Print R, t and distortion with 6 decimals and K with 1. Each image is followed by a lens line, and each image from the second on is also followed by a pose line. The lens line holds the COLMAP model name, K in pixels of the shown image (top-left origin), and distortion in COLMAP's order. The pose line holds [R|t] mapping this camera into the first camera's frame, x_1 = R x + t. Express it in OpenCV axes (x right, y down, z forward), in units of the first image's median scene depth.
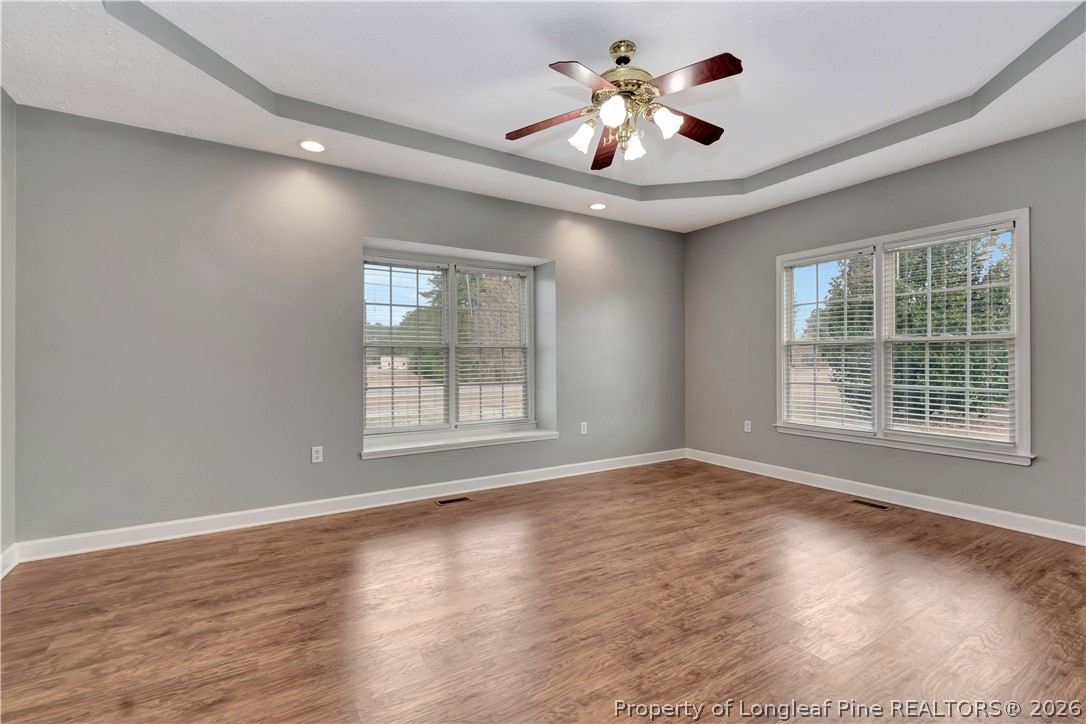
lens RADIAL K [[487.8, 0, 544.0], [0, 487.8, 359.5], [0, 0, 1]] dist [0.005993, -0.000125]
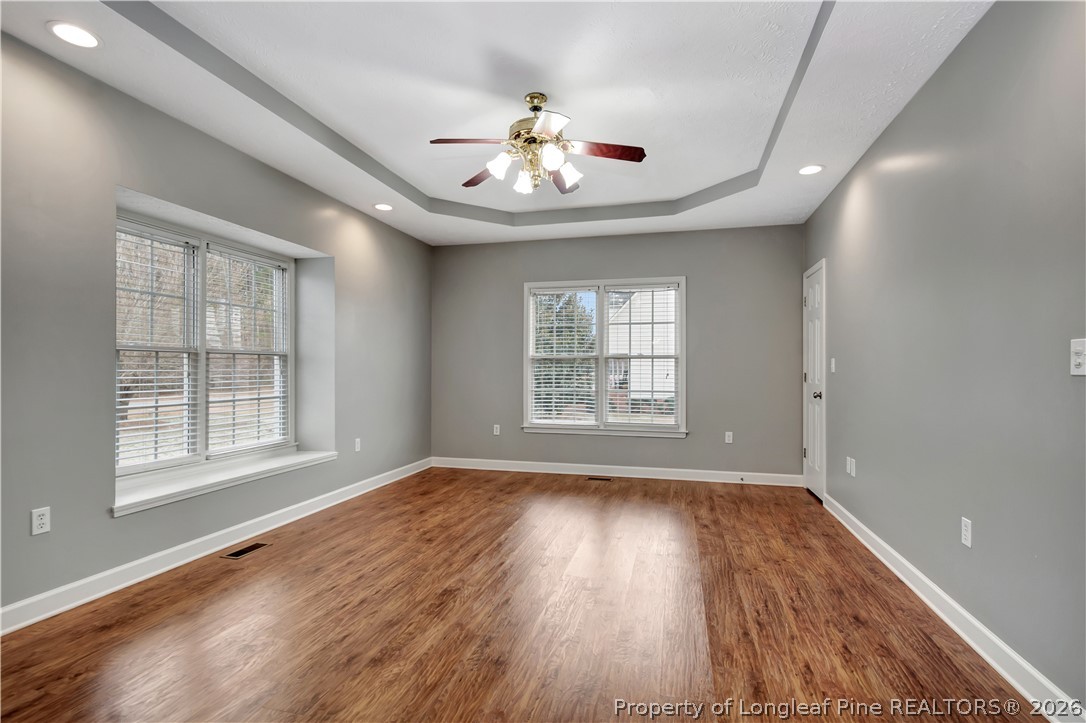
lens RADIAL K [[526.9, 0, 545.2], [0, 526.9, 364.0], [0, 0, 1]] dist [0.013339, -0.000049]
pose [[0.723107, 0.012544, 0.690622, -0.456002], [-0.005679, 0.999909, -0.012216, -0.000193], [-0.690713, 0.004911, 0.723113, 0.060632]]
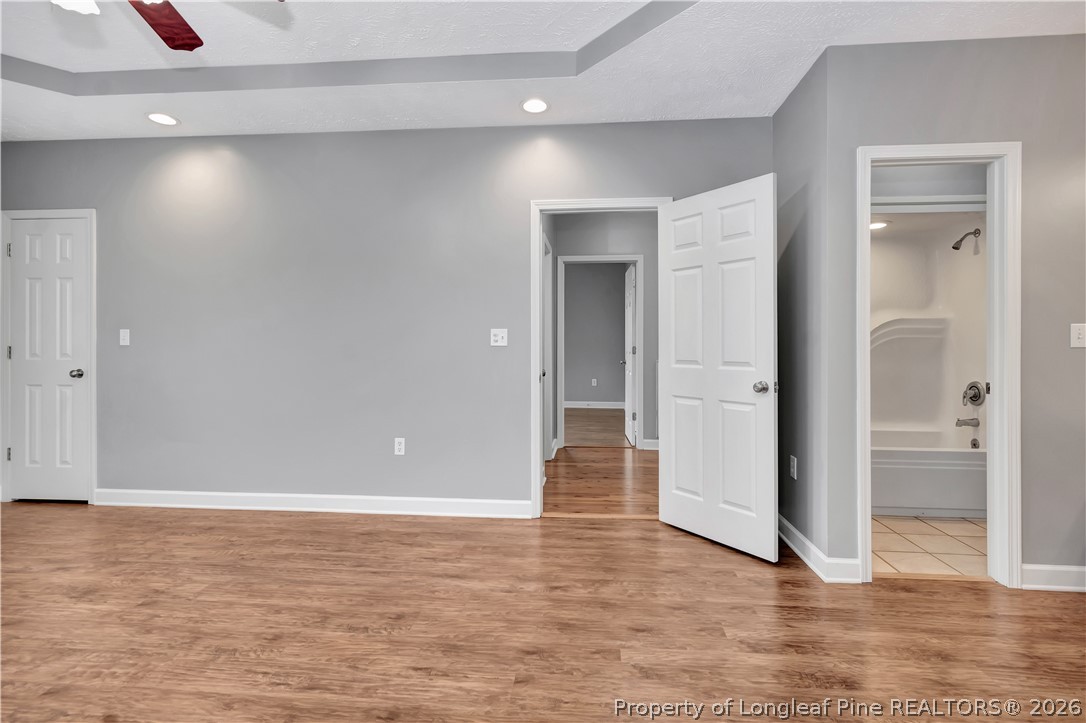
lens RADIAL K [[520.9, 0, 550.2], [0, 520.9, 343.6], [0, 0, 1]] dist [0.002415, 0.000605]
pose [[-0.797785, 0.005573, 0.602916, -0.466970], [0.003278, 0.999983, -0.004905, 0.002982], [-0.602933, -0.001936, -0.797790, 0.771037]]
